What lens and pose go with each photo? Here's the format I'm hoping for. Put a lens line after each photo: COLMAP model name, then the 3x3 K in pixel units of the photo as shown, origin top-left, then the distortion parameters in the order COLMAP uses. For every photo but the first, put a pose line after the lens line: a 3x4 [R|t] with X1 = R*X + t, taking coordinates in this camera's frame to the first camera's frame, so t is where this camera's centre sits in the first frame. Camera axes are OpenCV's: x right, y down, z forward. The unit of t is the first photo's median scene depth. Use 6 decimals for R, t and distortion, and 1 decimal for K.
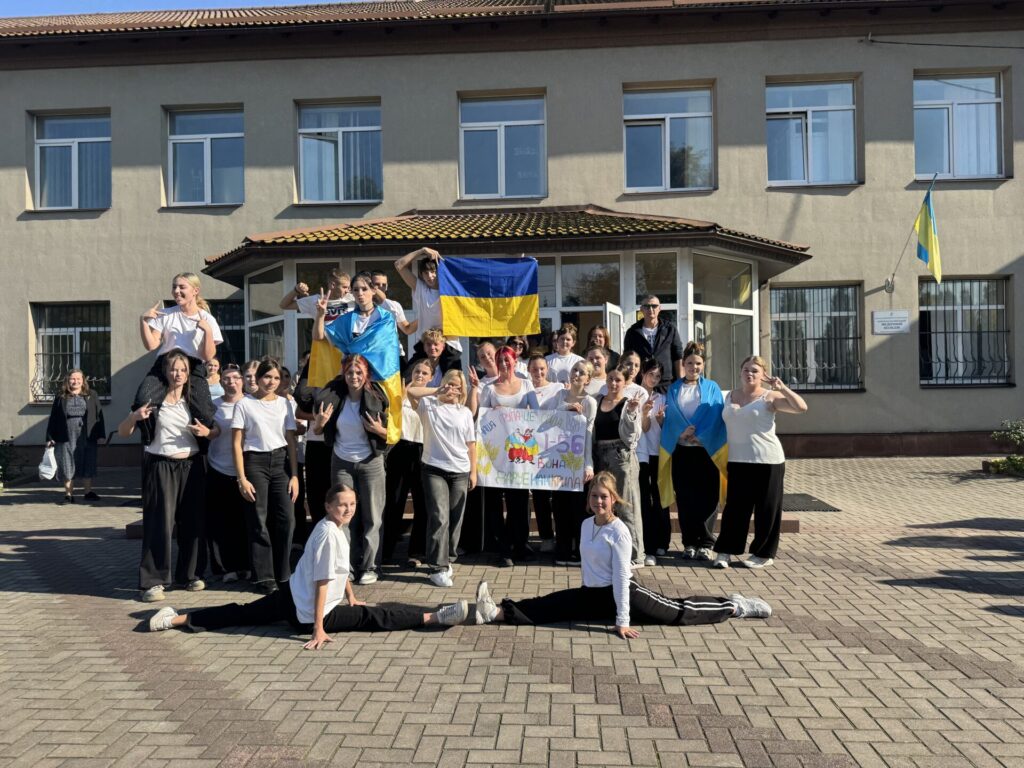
lens RADIAL K [[710.3, 0, 512.9], [0, 710.3, 386.2], [0, 0, 1]] dist [0.036200, -0.045810]
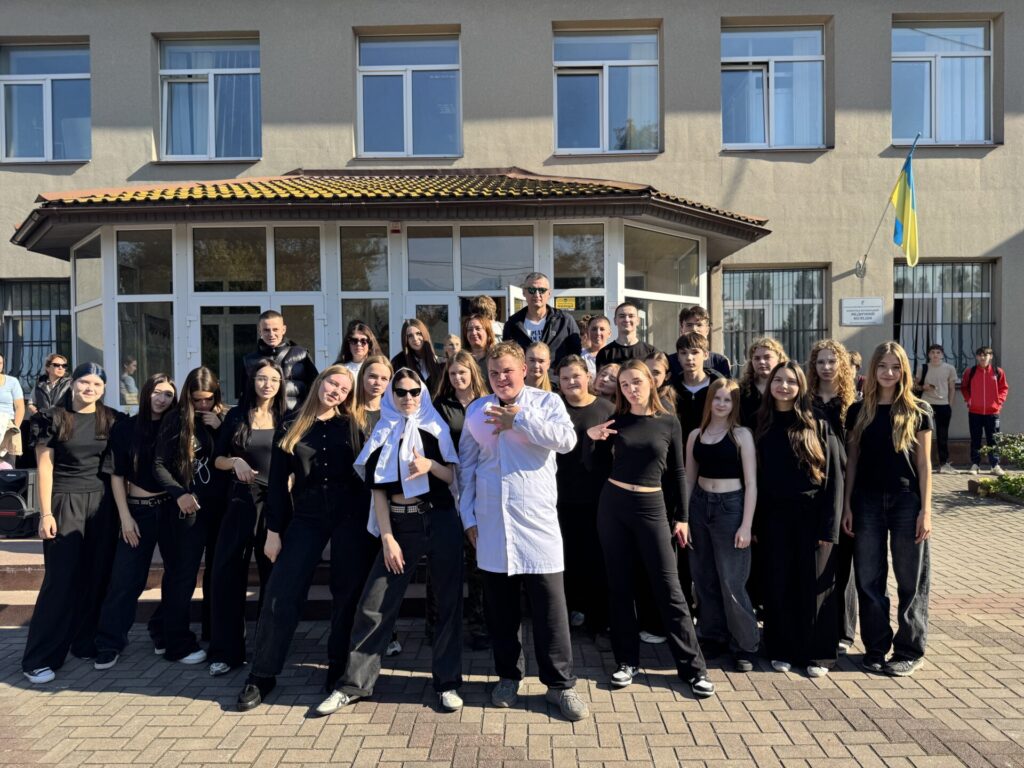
lens RADIAL K [[728.6, 0, 514.0], [0, 728.6, 387.5], [0, 0, 1]] dist [0.022363, -0.024664]
pose [[0.998596, 0.001427, 0.052949, 0.065526], [-0.002643, 0.999734, 0.022910, -0.017662], [-0.052903, -0.023018, 0.998334, 0.143108]]
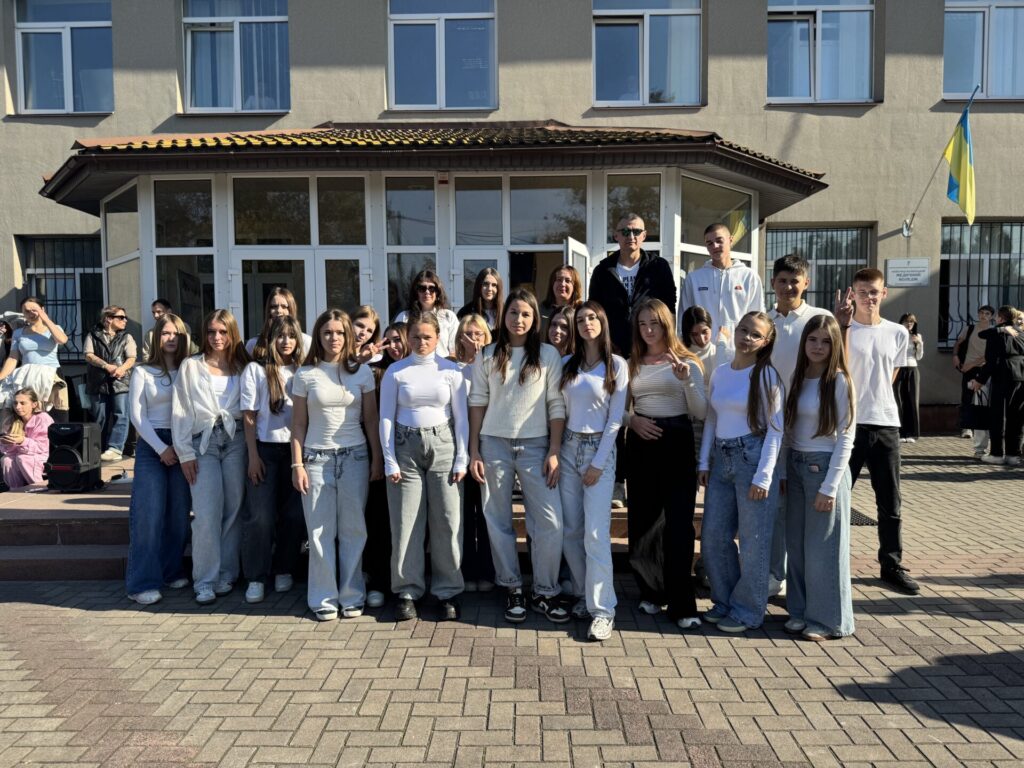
lens RADIAL K [[728.6, 0, 514.0], [0, 728.6, 387.5], [0, 0, 1]] dist [0.022363, -0.024664]
pose [[0.998563, 0.003228, 0.053494, 0.024111], [-0.006607, 0.997985, 0.063102, -0.006243], [-0.053182, -0.063364, 0.996572, 0.160912]]
